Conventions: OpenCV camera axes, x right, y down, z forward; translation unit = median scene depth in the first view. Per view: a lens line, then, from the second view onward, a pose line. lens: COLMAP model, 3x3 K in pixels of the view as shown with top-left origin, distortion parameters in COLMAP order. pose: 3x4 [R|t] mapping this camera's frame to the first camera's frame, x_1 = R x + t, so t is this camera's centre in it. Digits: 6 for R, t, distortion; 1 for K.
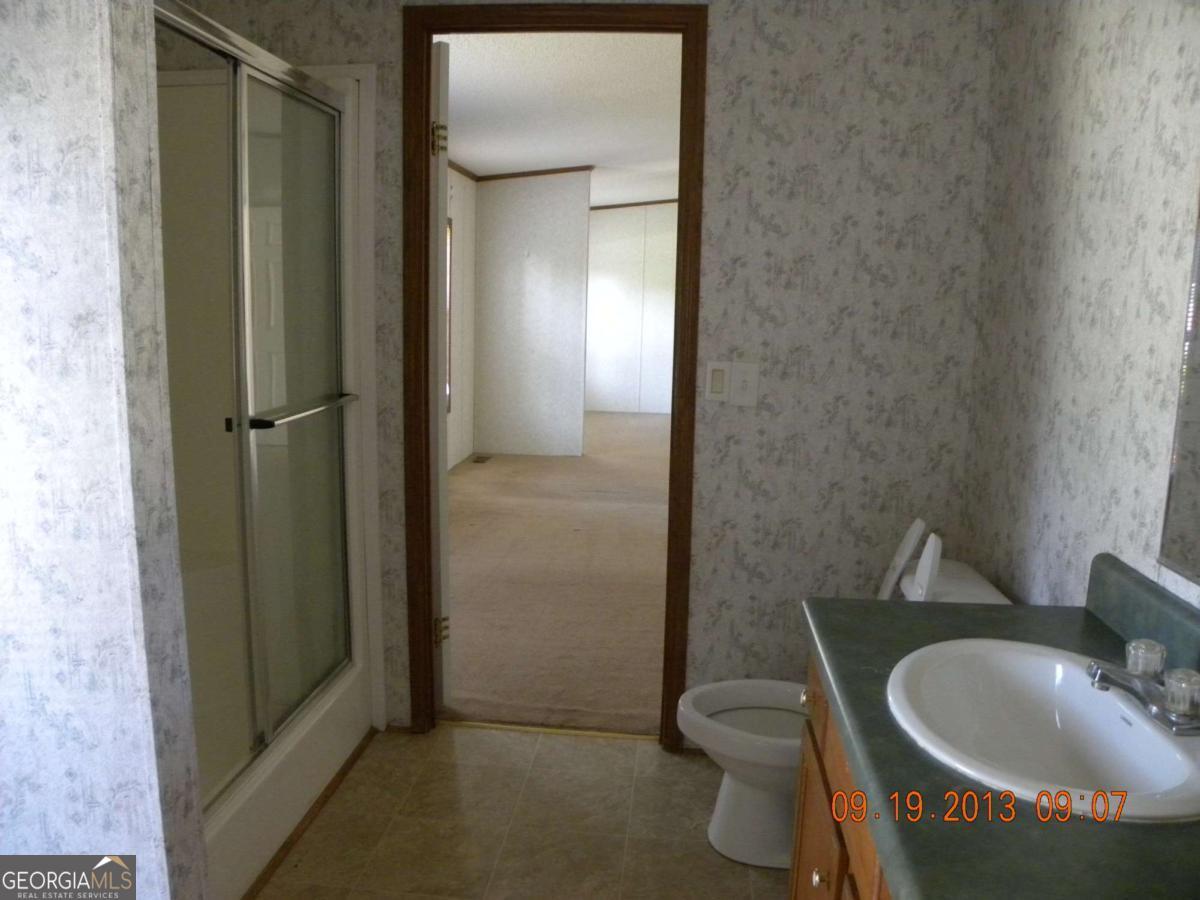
lens RADIAL K [[894.7, 0, 600.0], [0, 894.7, 450.0], [0, 0, 1]] dist [-0.119620, 0.012954]
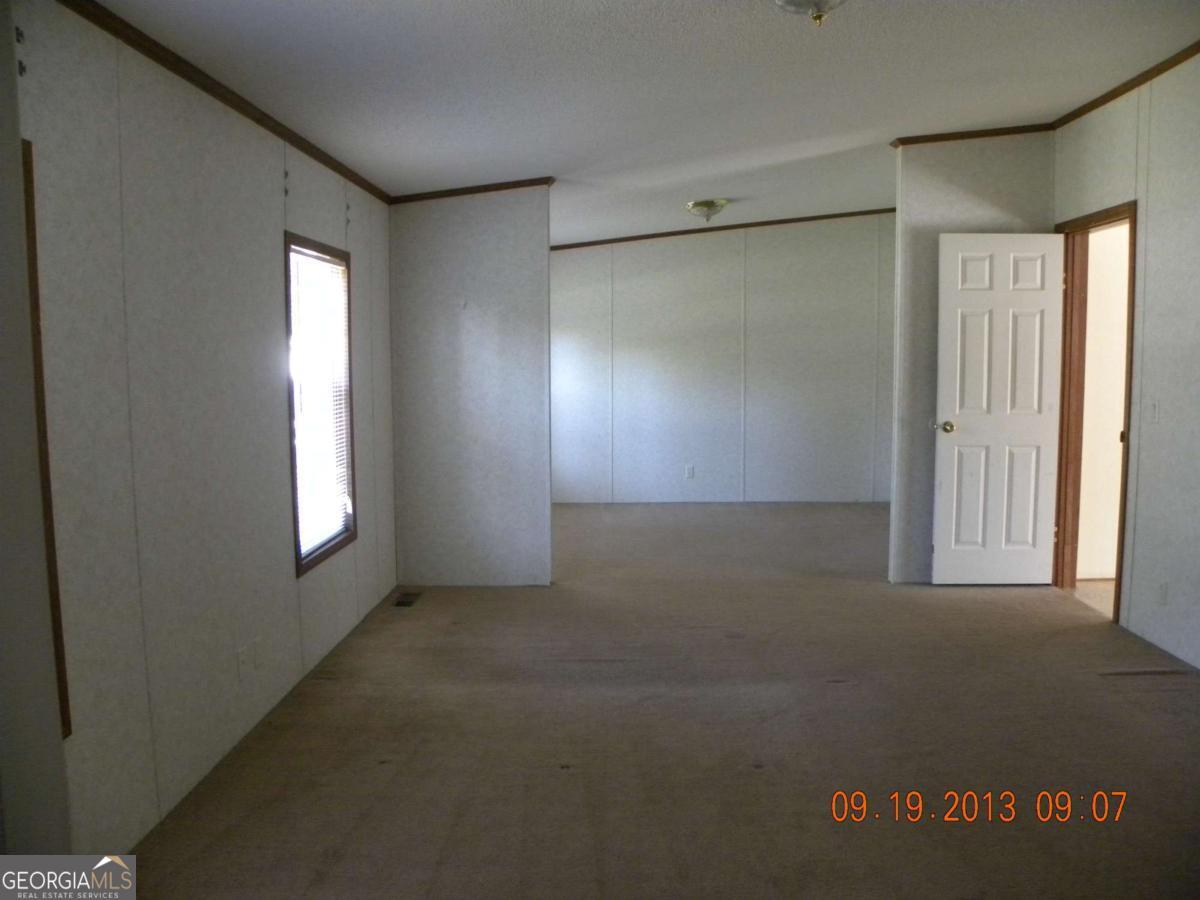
lens RADIAL K [[906.8, 0, 600.0], [0, 906.8, 476.5], [0, 0, 1]] dist [-0.391556, 0.002019]
pose [[0.998493, -0.038694, 0.038918, -0.006081], [0.041031, 0.997283, -0.061174, -0.034649], [-0.036445, 0.062678, 0.997368, 0.289221]]
